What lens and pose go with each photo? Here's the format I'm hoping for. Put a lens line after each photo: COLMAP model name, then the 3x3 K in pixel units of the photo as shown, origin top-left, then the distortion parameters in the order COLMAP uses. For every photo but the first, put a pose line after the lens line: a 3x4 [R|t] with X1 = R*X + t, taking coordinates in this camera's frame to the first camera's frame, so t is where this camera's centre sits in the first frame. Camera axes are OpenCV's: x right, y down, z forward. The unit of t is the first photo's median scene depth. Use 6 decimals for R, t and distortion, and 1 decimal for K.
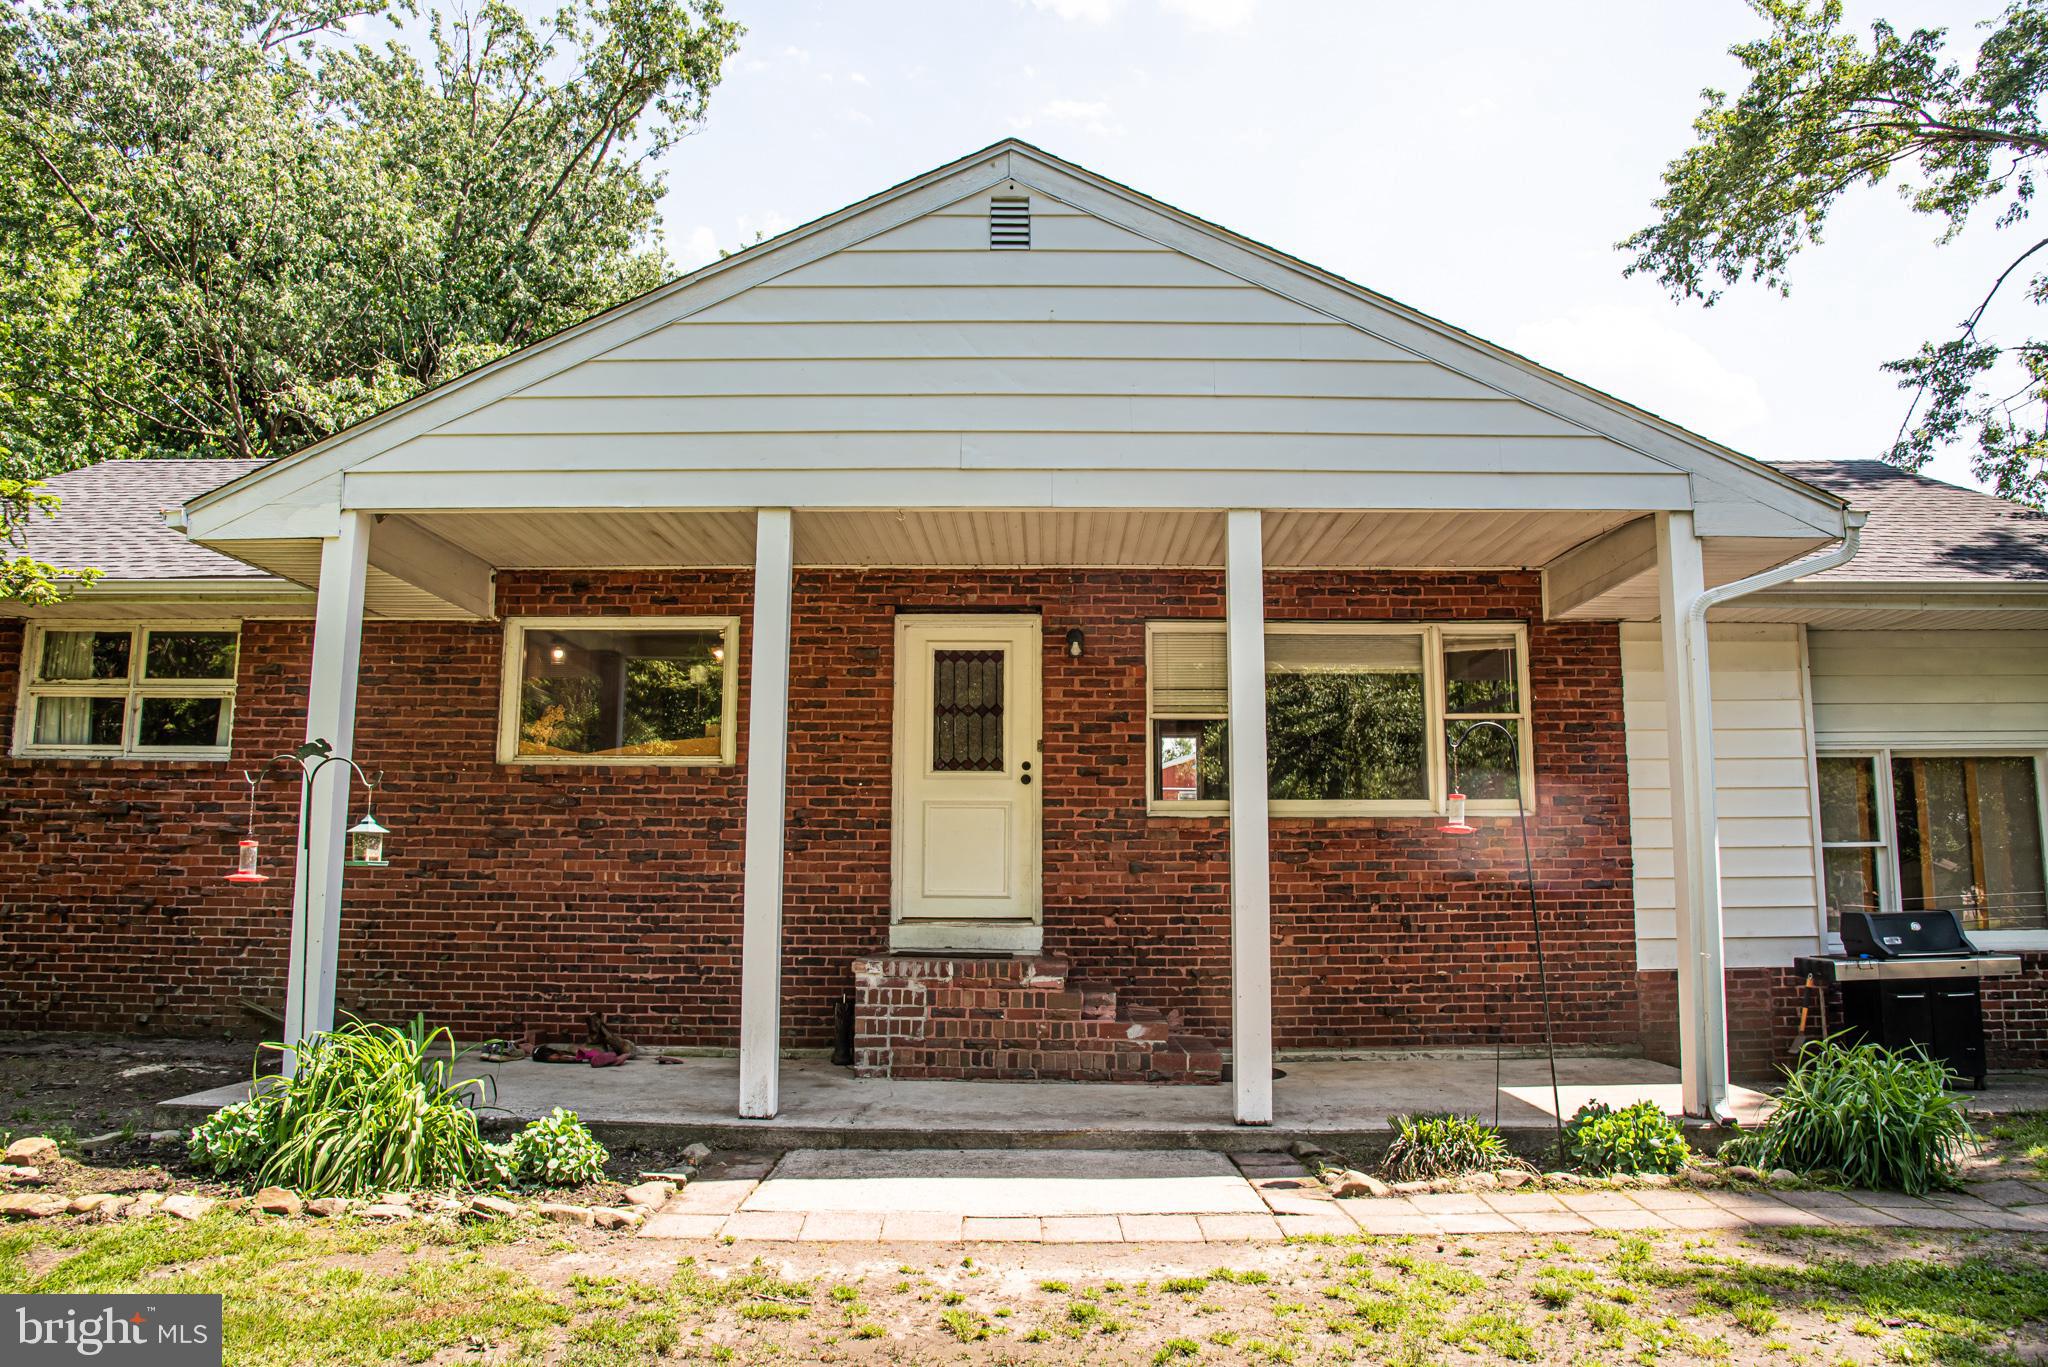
lens RADIAL K [[1405.3, 0, 1024.0], [0, 1405.3, 683.5], [0, 0, 1]] dist [-0.111235, 0.062651]
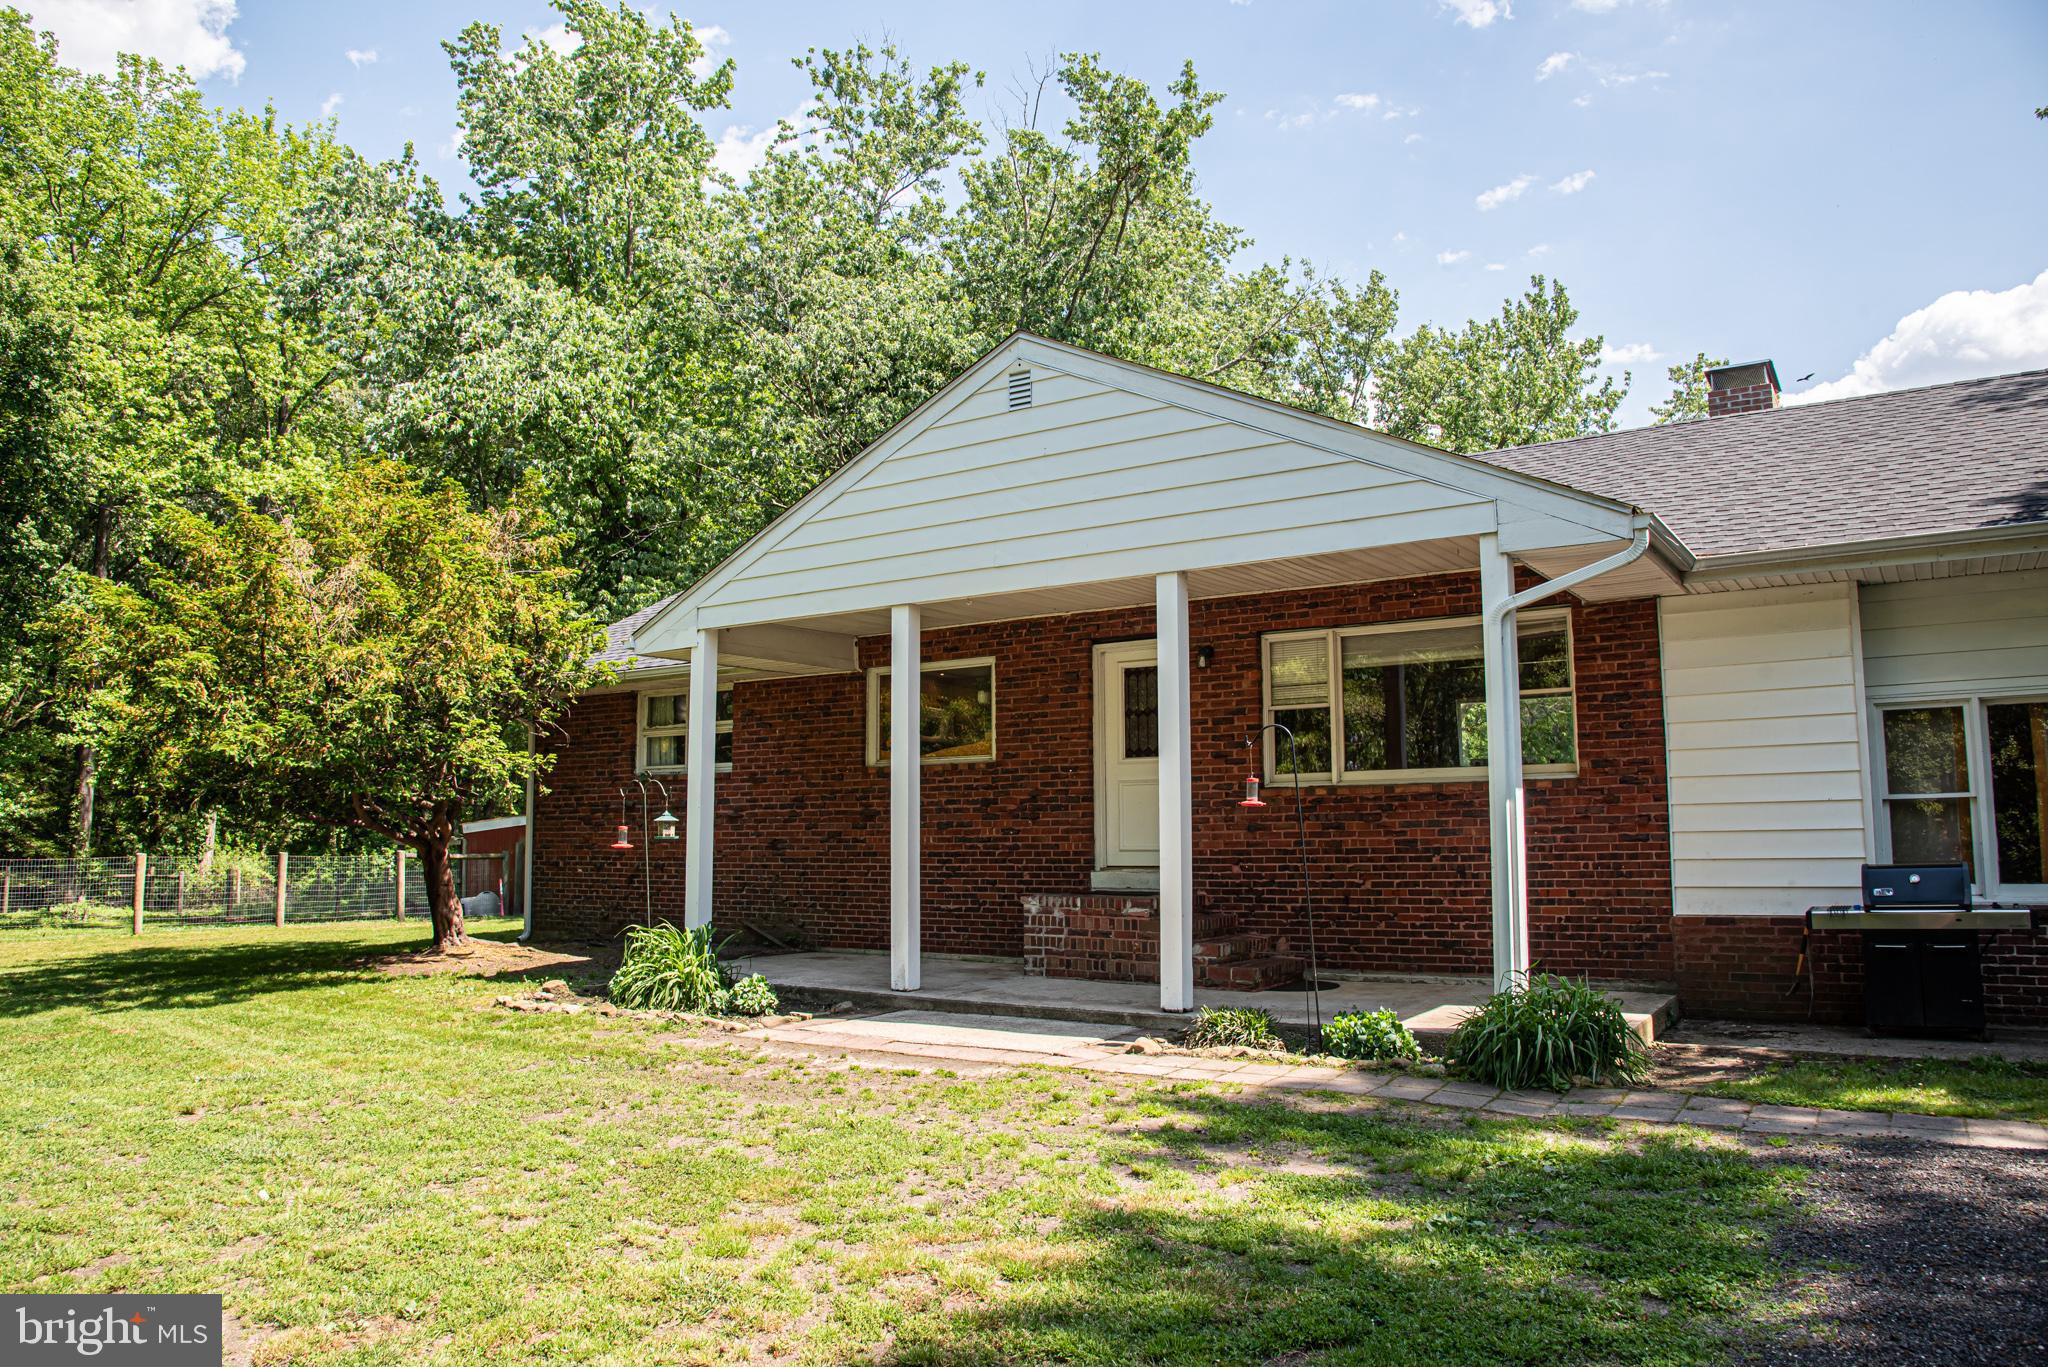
lens RADIAL K [[1405.3, 0, 1024.0], [0, 1405.3, 683.5], [0, 0, 1]] dist [-0.111235, 0.062651]
pose [[0.835824, -0.068954, -0.544650, 0.620182], [0.088747, 0.996003, 0.010094, -0.033276], [0.541777, -0.056773, 0.838603, -0.193396]]
